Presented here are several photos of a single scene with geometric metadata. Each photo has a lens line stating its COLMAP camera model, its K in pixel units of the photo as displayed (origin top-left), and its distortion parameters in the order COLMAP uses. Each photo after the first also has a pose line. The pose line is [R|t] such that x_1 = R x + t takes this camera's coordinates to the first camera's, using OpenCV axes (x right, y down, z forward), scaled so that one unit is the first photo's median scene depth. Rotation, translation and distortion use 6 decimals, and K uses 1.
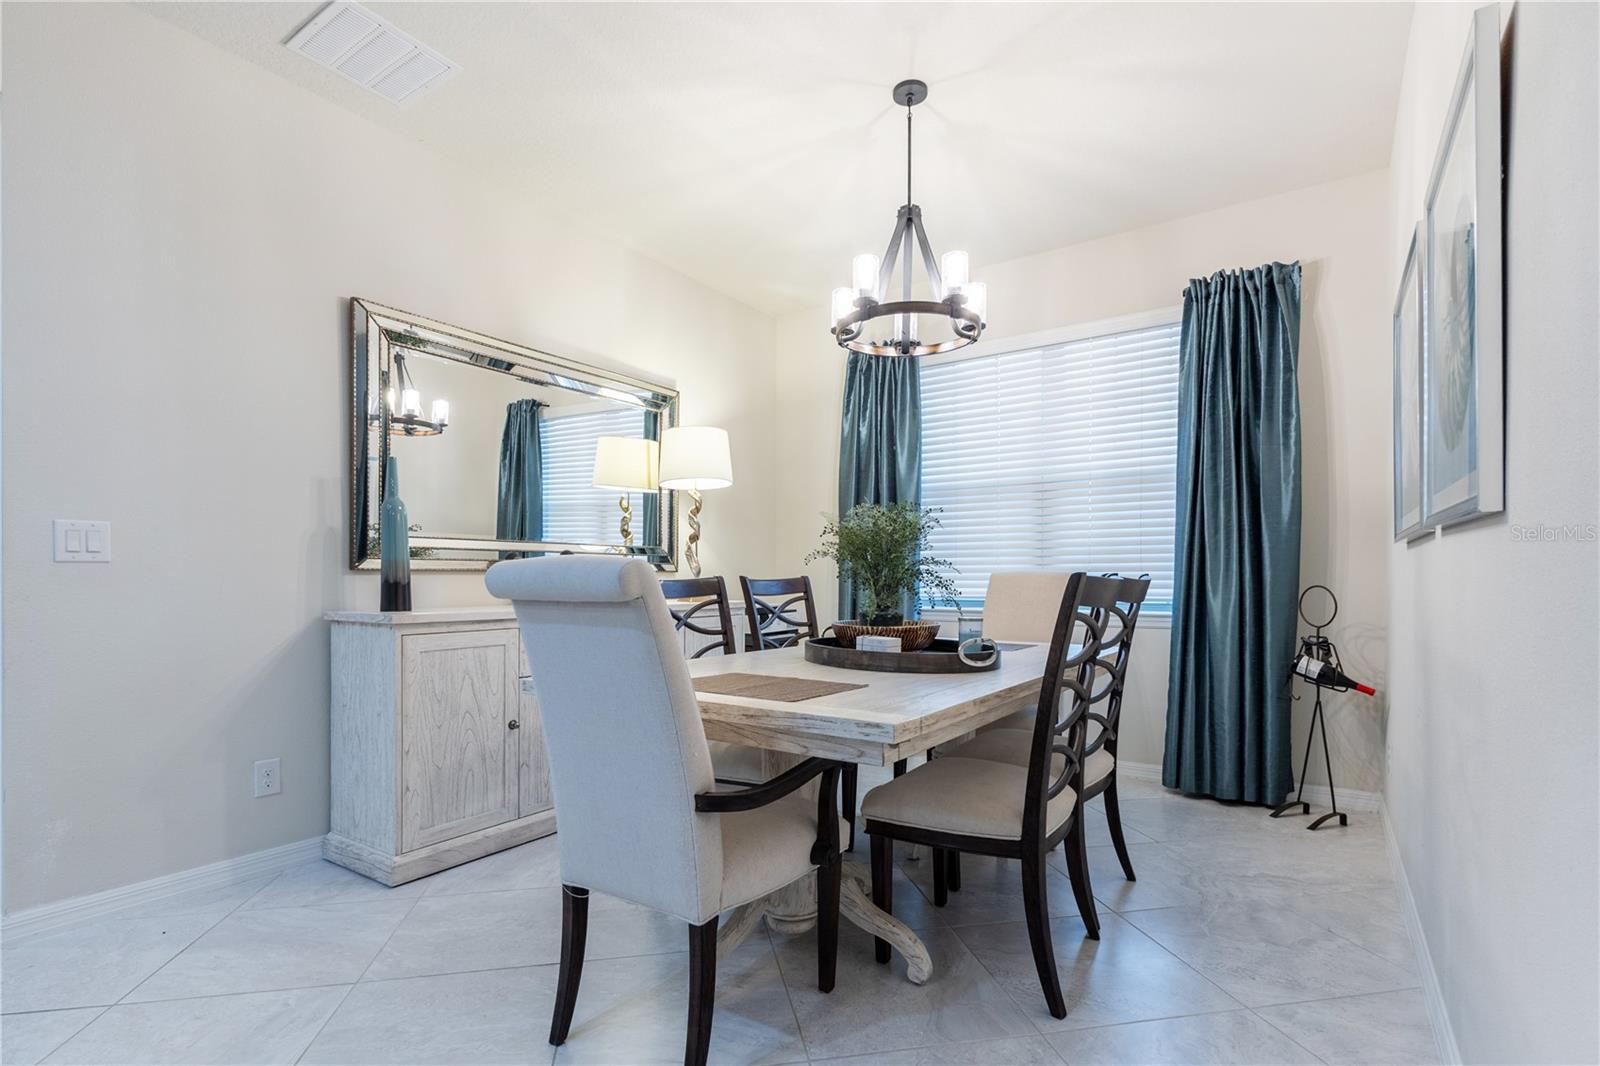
lens RADIAL K [[757.5, 0, 786.2], [0, 757.5, 570.8], [0, 0, 1]] dist [0.016520, -0.004947]
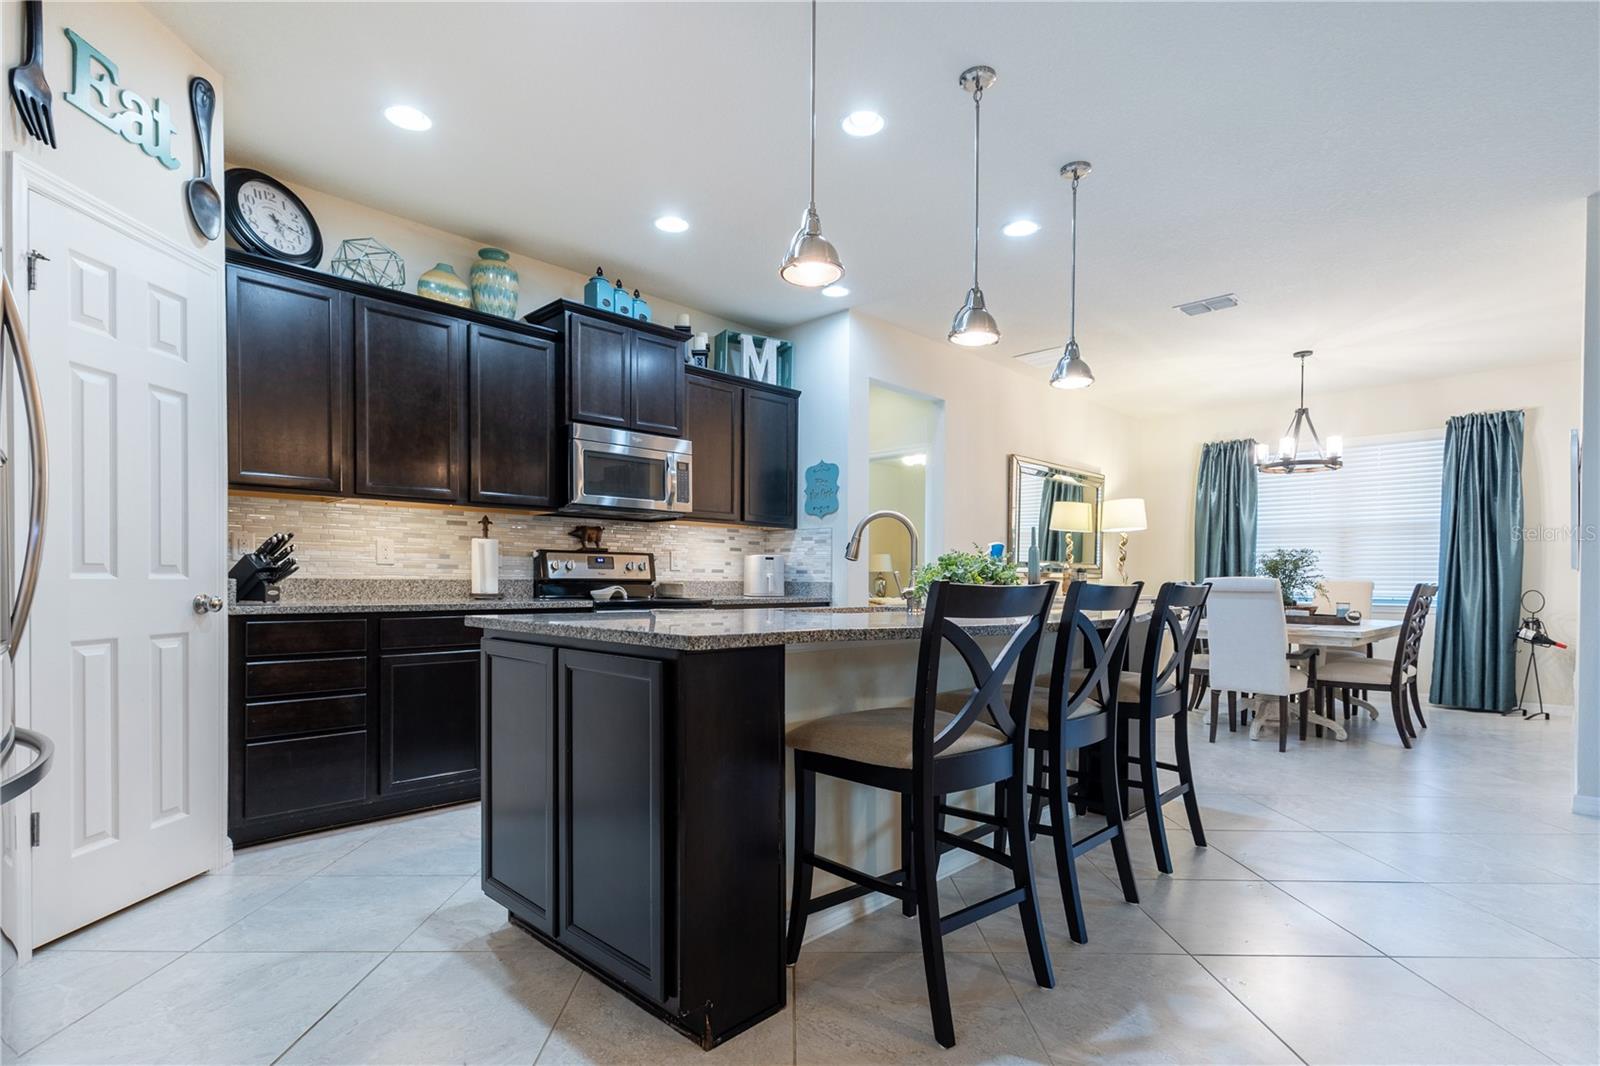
lens RADIAL K [[757.5, 0, 773.7], [0, 757.5, 570.4], [0, 0, 1]] dist [0.016520, -0.004947]
pose [[0.980694, 0.007794, -0.195394, -0.699250], [-0.007457, 0.999969, 0.002460, -0.018164], [0.195407, -0.000955, 0.980722, -1.108220]]
